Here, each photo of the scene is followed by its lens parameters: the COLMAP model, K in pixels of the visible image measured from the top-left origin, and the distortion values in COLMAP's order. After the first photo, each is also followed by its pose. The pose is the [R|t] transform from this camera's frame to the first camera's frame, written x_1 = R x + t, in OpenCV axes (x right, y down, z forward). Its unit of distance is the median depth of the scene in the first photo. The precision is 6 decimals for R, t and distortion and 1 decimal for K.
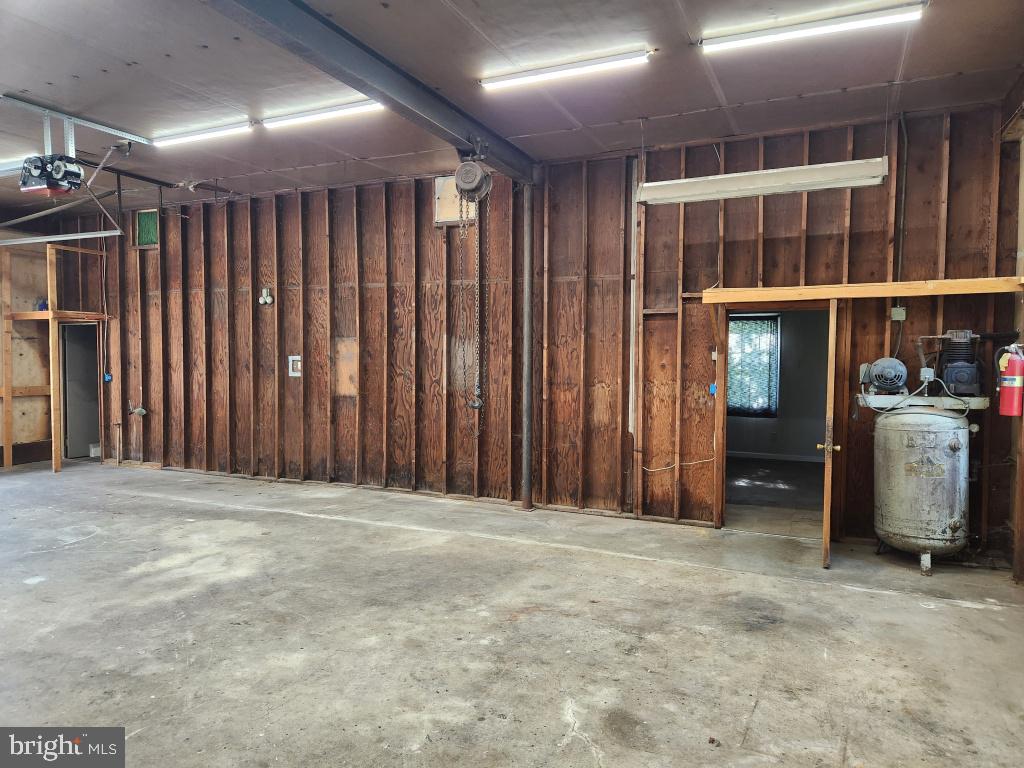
lens RADIAL K [[694.3, 0, 513.1], [0, 694.3, 386.5], [0, 0, 1]] dist [0.018937, -0.005646]
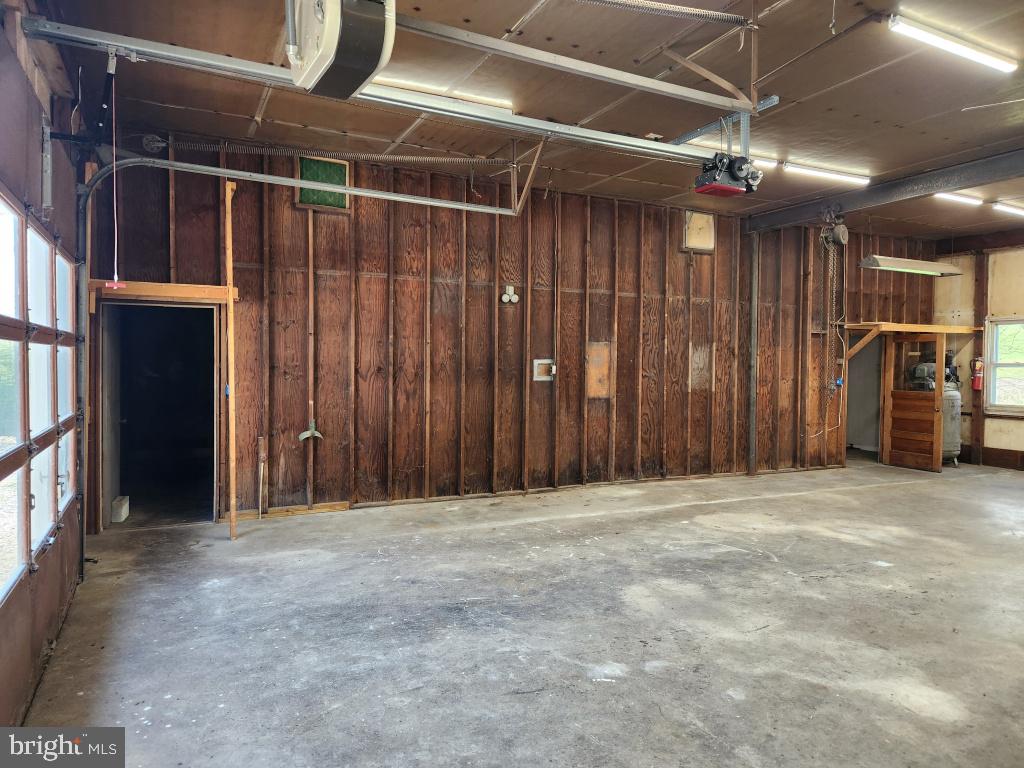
lens RADIAL K [[694.3, 0, 513.8], [0, 694.3, 381.3], [0, 0, 1]] dist [0.018937, -0.005646]
pose [[0.620457, -0.025391, 0.783830, -1.122846], [0.023316, 0.999631, 0.013925, -0.029037], [-0.783894, 0.009636, 0.620820, 0.452219]]
